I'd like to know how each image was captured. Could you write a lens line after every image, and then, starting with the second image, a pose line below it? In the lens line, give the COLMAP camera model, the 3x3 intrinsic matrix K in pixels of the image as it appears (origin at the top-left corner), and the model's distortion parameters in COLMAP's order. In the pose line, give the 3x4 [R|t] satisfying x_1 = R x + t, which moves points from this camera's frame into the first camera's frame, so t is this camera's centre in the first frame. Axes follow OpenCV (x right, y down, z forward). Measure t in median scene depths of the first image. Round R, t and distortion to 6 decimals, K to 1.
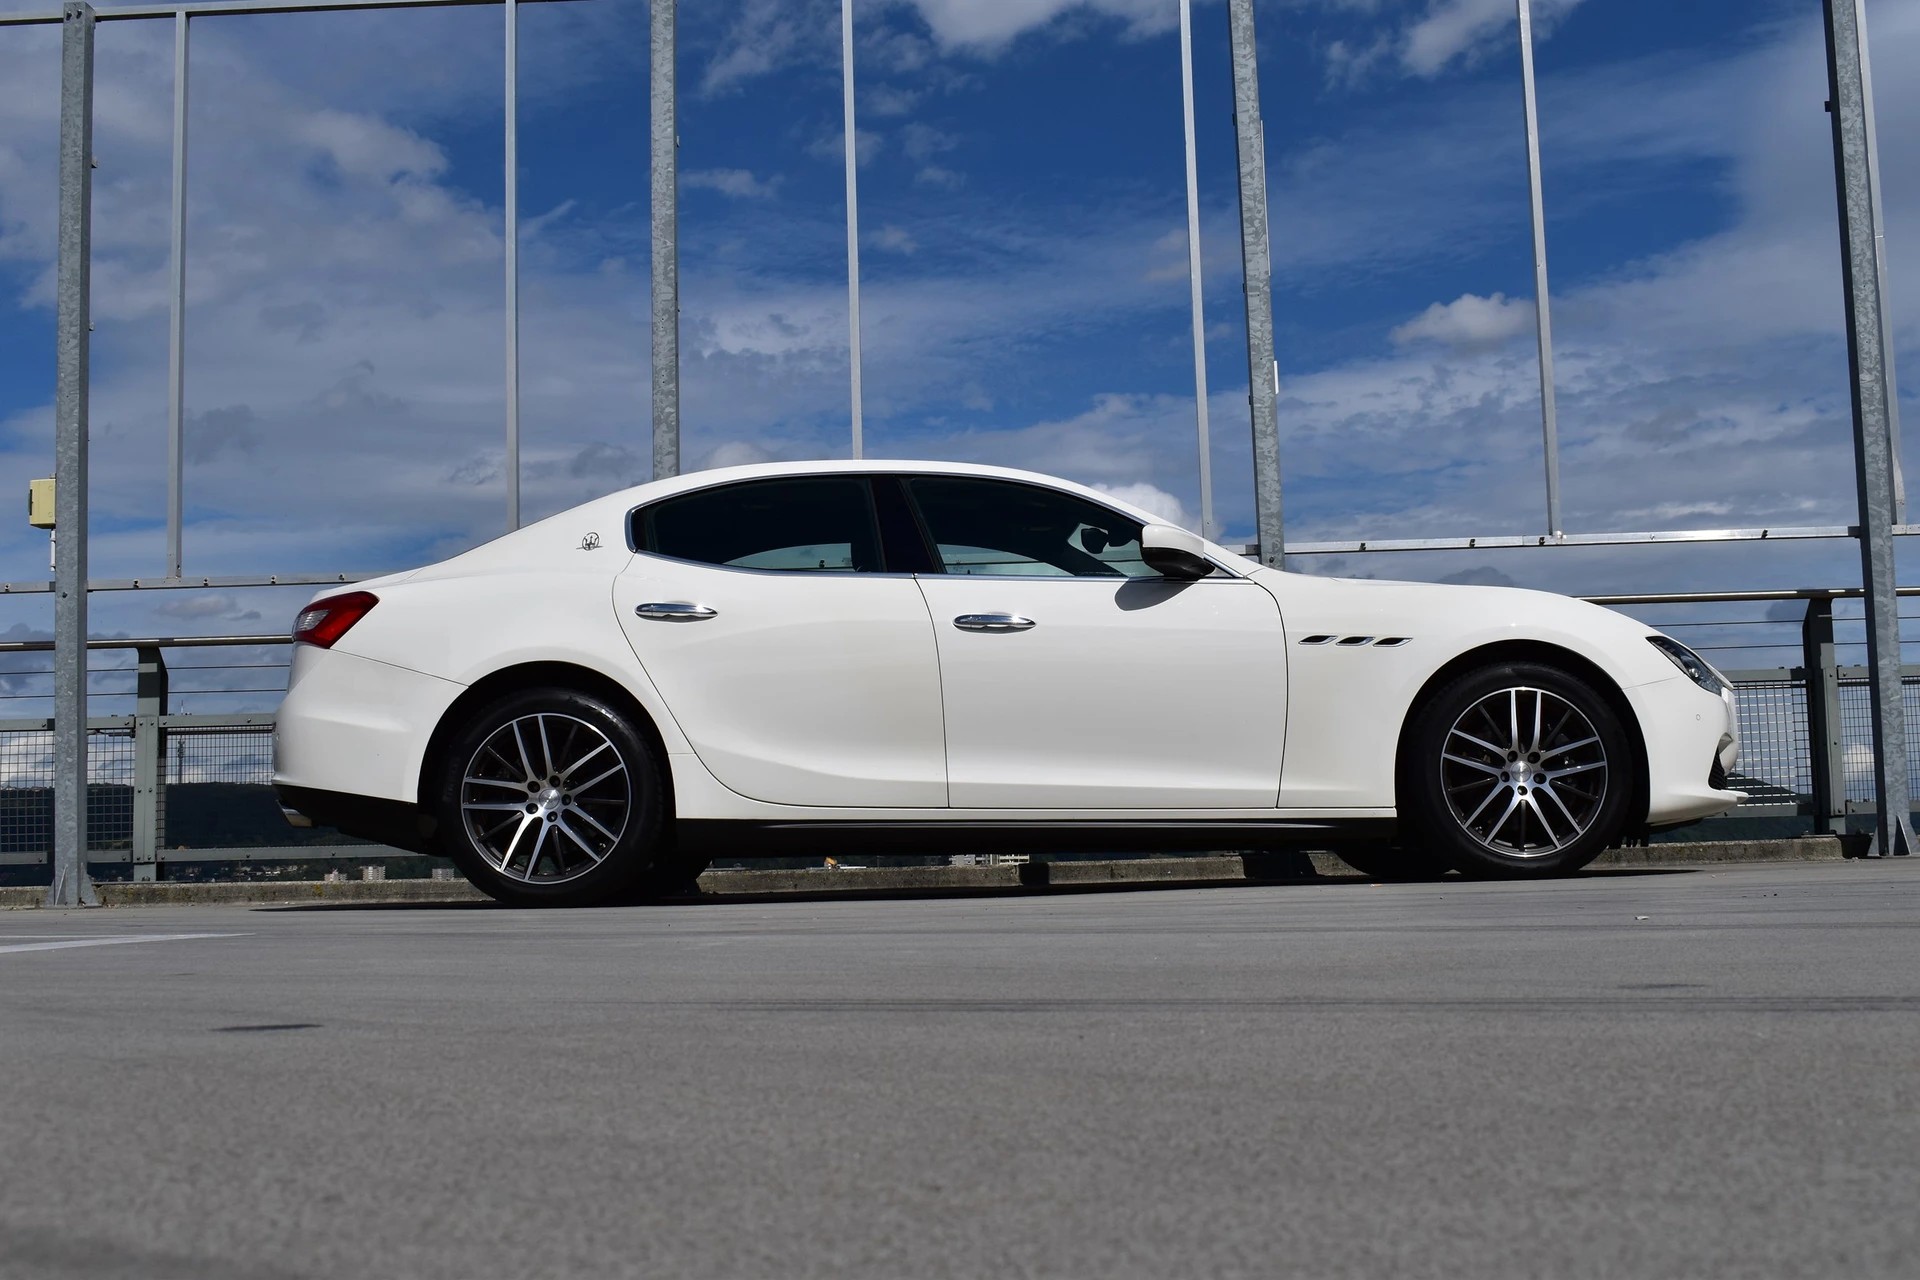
lens RADIAL K [[2098.7, 0, 960.0], [0, 2098.7, 640.0], [0, 0, 1]] dist [-0.073208, 0.026829]
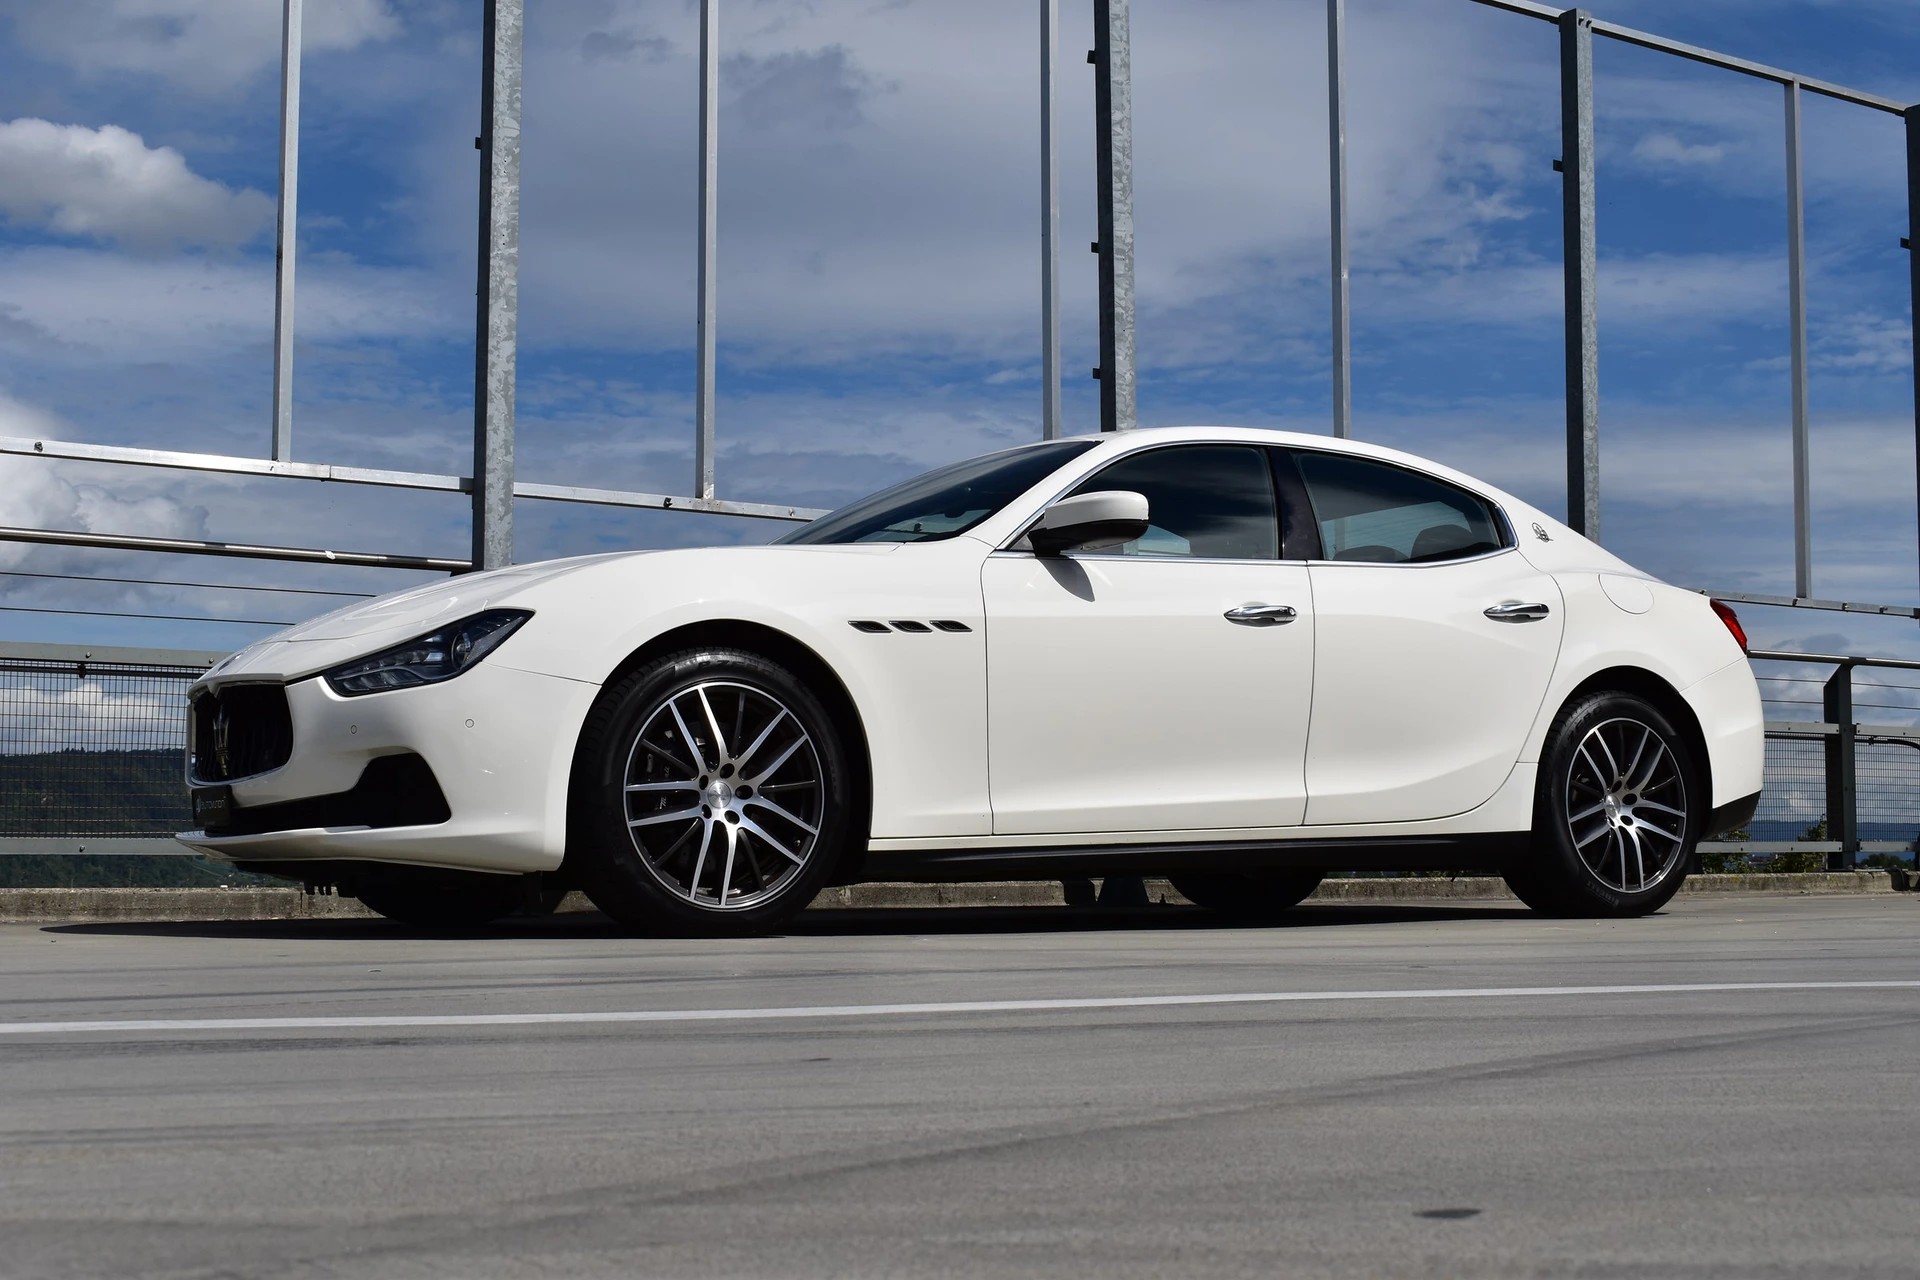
lens RADIAL K [[2442.0, 0, 960.0], [0, 2442.0, 640.0], [0, 0, 1]] dist [-0.058850, 0.001982]
pose [[0.818146, 0.077351, 0.569784, -0.512241], [-0.081917, 0.996483, -0.017654, 0.023192], [-0.569146, -0.032231, 0.821605, 0.176851]]
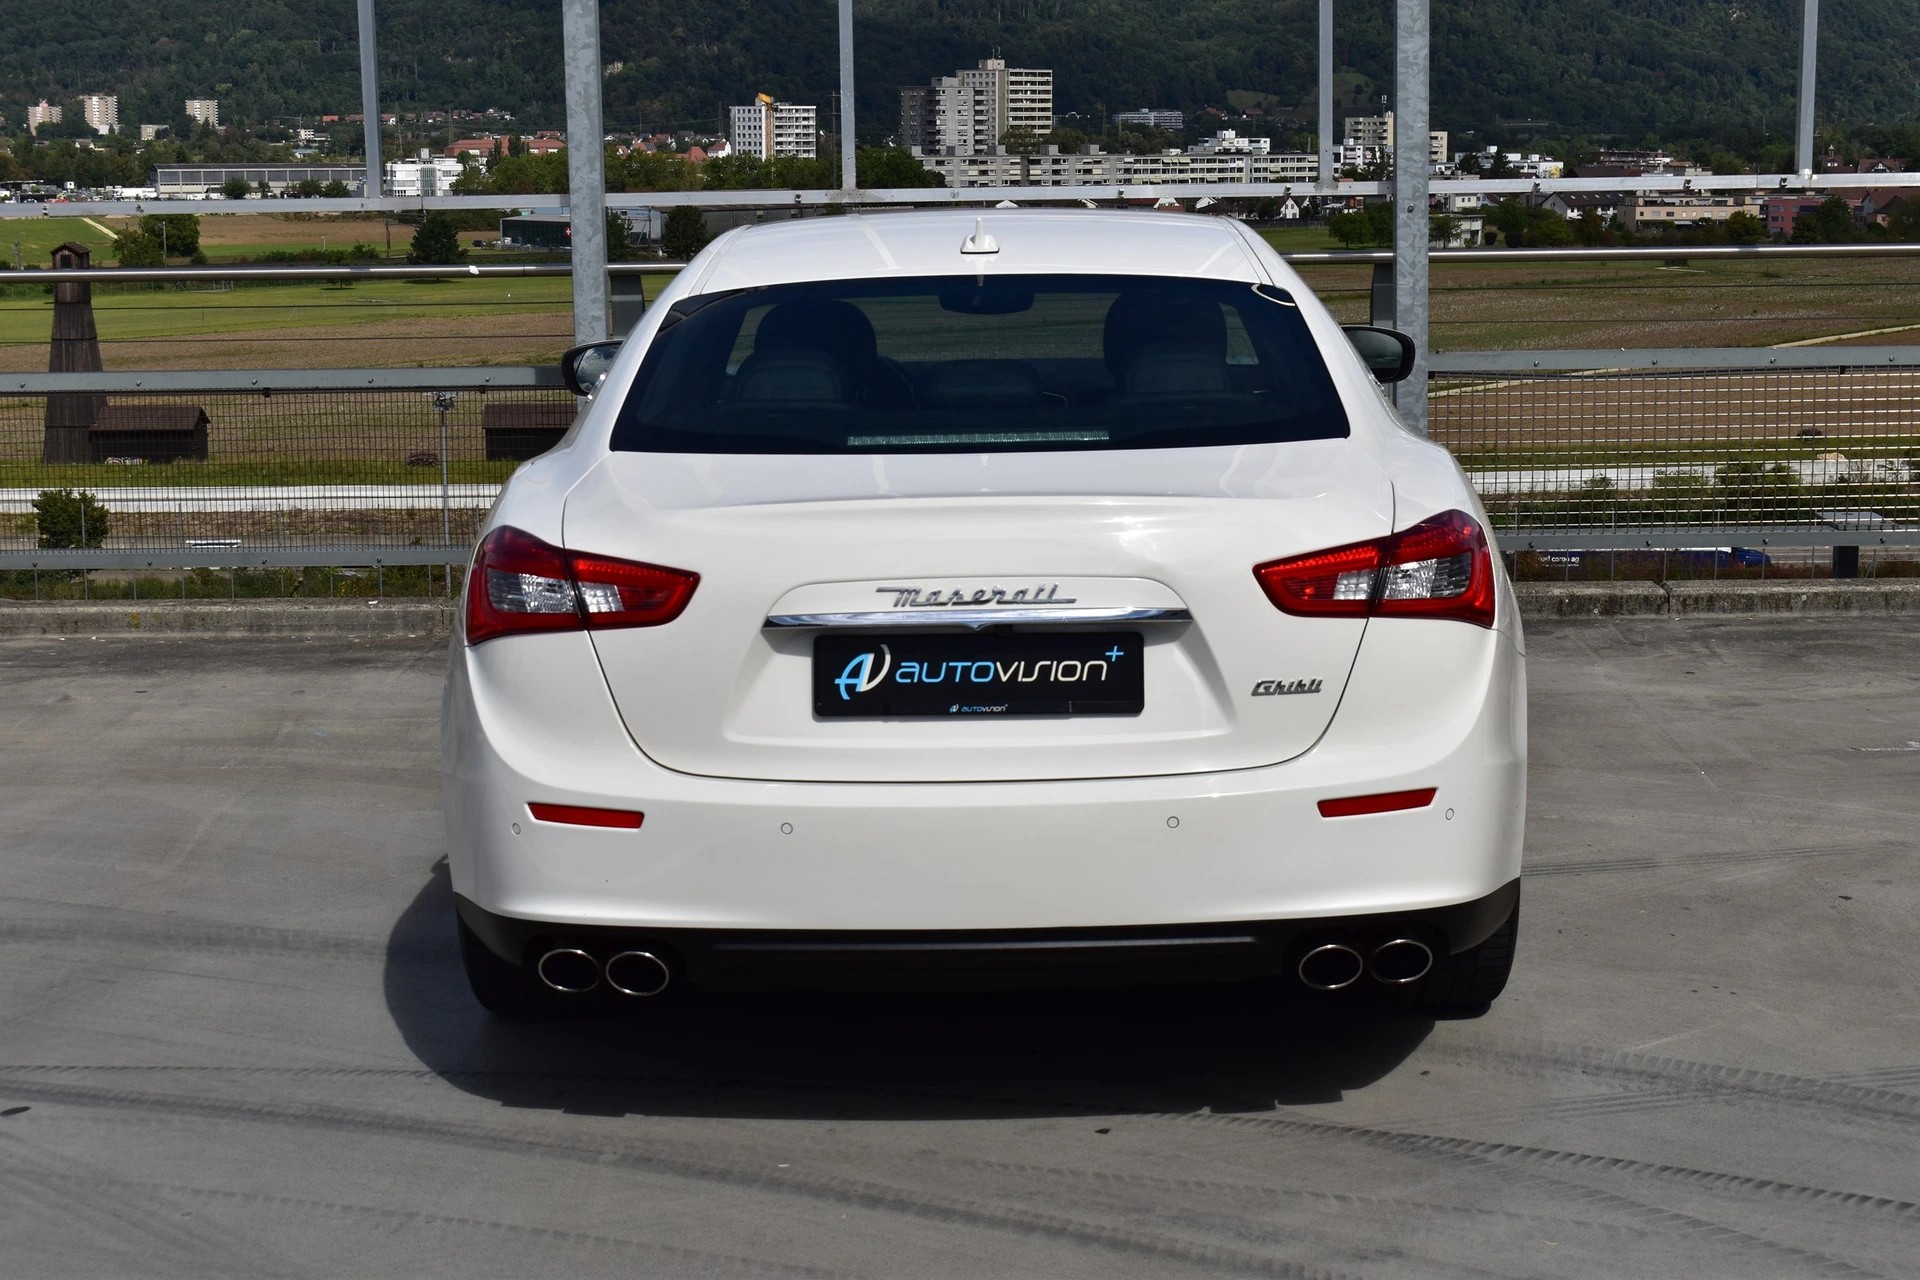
lens RADIAL K [[3003.8, 0, 953.4], [0, 3003.8, 645.1], [0, 0, 1]] dist [-0.016251, 0.010429]
pose [[0.999931, 0.011451, 0.002593, -0.012692], [-0.011717, 0.959266, 0.282261, -0.188722], [0.000745, -0.282272, 0.959334, -0.053473]]
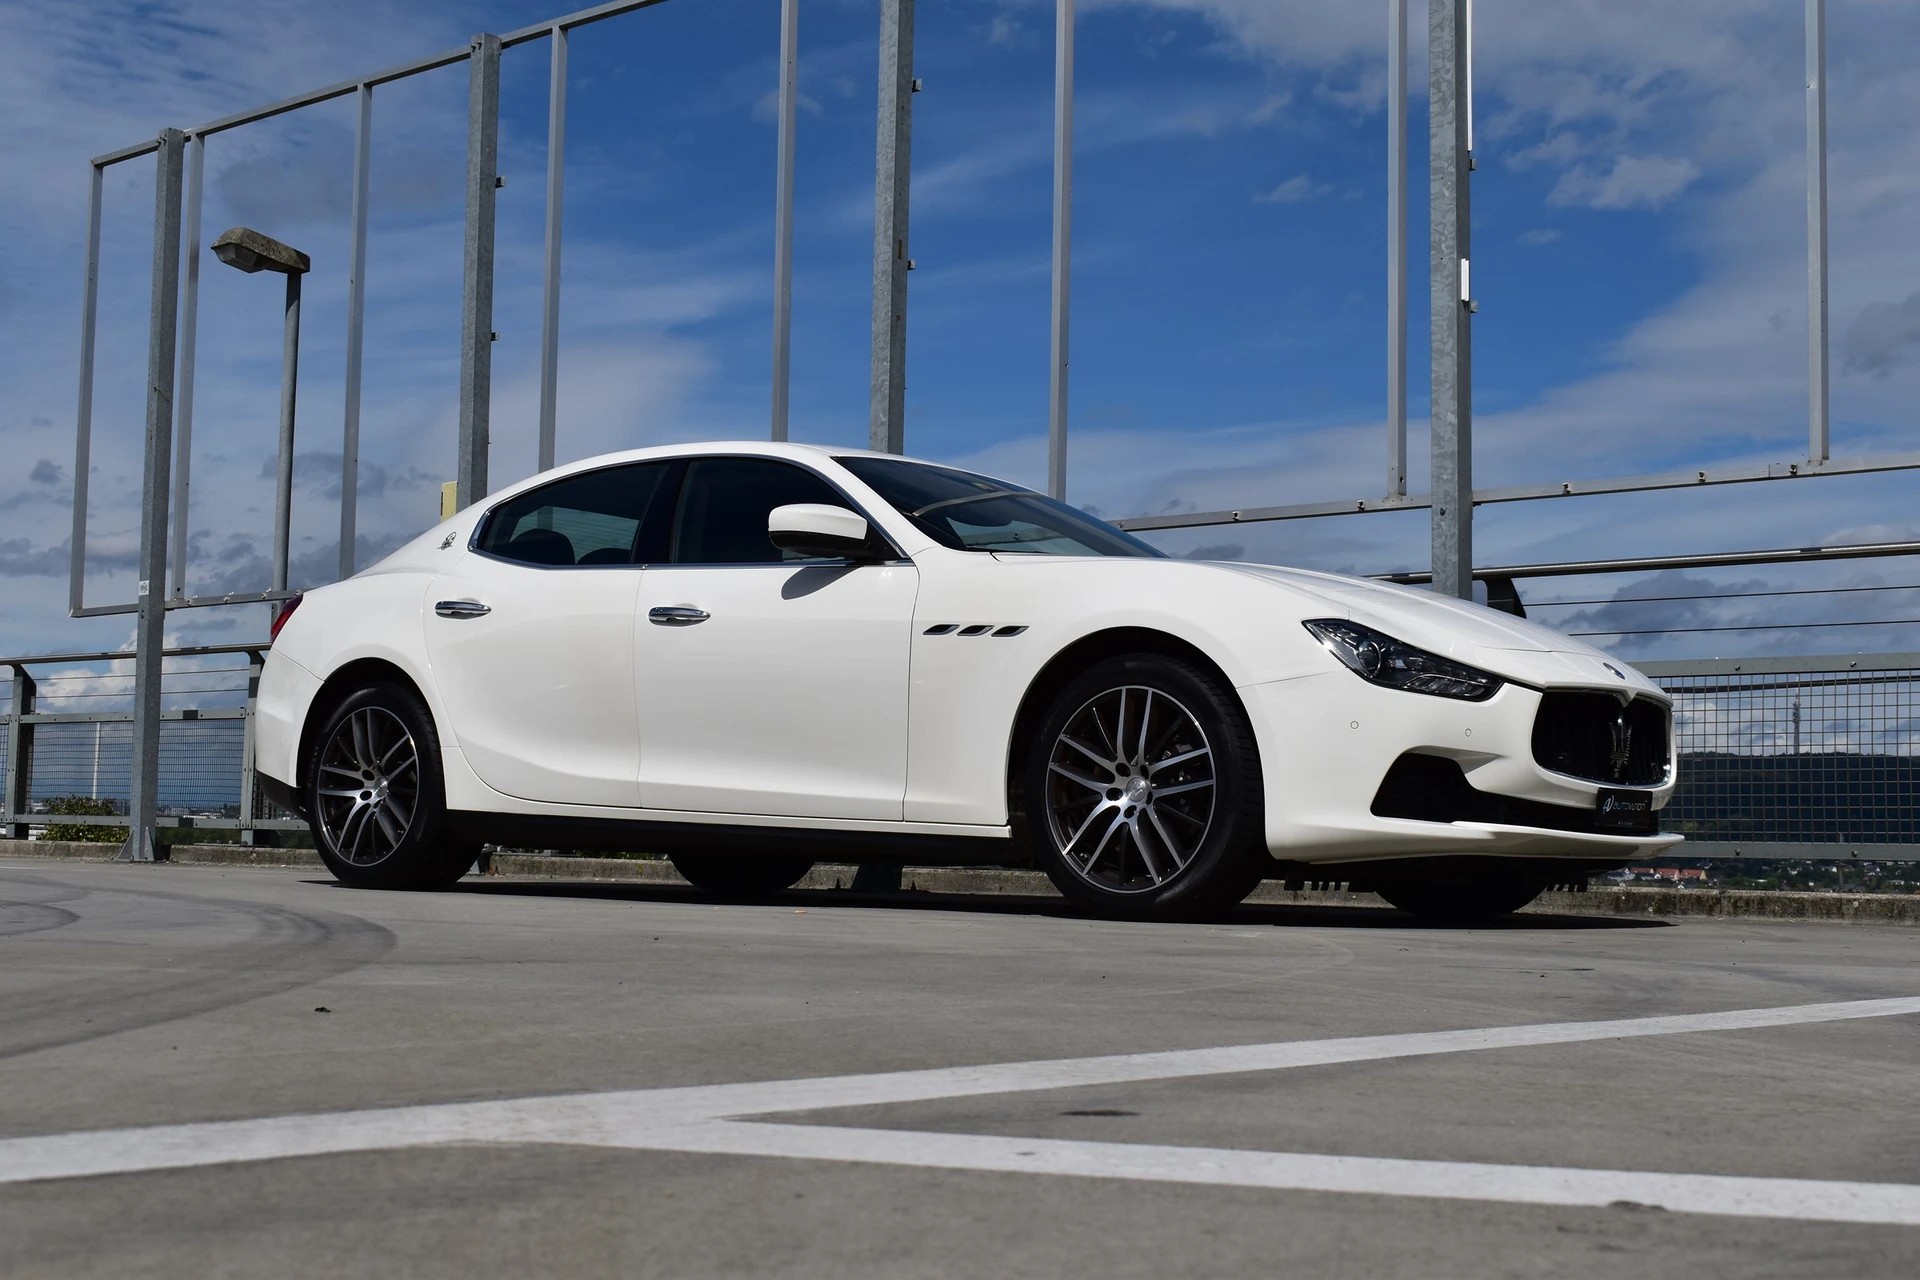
lens RADIAL K [[2507.0, 0, 952.7], [0, 2507.0, 638.7], [0, 0, 1]] dist [-0.042618, 0.005305]
pose [[0.775417, -0.008585, -0.631391, 0.610775], [0.022984, 0.999629, 0.014634, -0.008394], [0.631031, -0.025859, 0.775327, 0.145516]]
